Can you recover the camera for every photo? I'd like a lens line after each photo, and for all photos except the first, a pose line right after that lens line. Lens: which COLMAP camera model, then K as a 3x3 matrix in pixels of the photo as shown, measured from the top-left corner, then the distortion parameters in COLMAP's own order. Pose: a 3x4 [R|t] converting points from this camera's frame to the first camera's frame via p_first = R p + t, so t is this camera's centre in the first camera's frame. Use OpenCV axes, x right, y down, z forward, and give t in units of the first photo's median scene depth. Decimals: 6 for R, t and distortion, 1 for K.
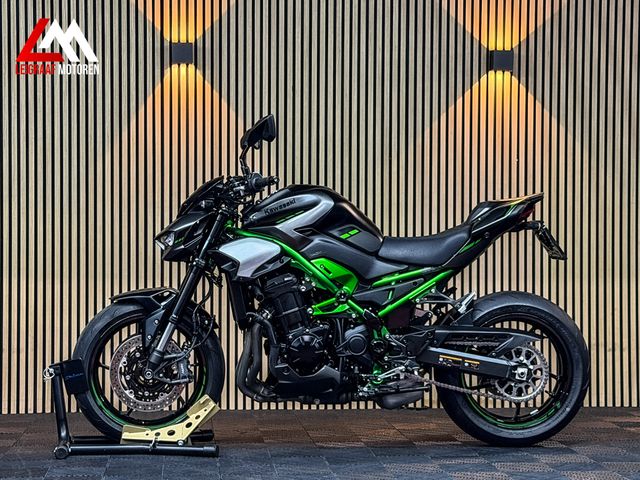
lens RADIAL K [[1442.4, 0, 320.0], [0, 1442.4, 240.0], [0, 0, 1]] dist [0.125303, 0.066316]
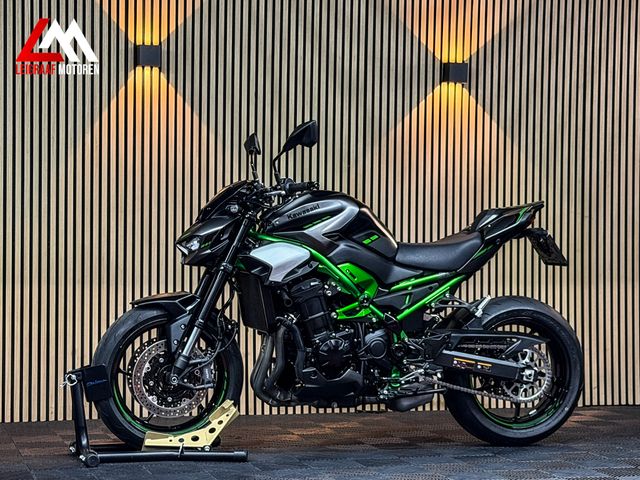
lens RADIAL K [[1442.4, 0, 320.0], [0, 1442.4, 240.0], [0, 0, 1]] dist [0.125303, 0.066316]
pose [[0.982777, 0.006830, 0.184669, -0.199266], [-0.005793, 0.999964, -0.006155, 0.002652], [-0.184705, 0.004979, 0.982781, 0.008026]]
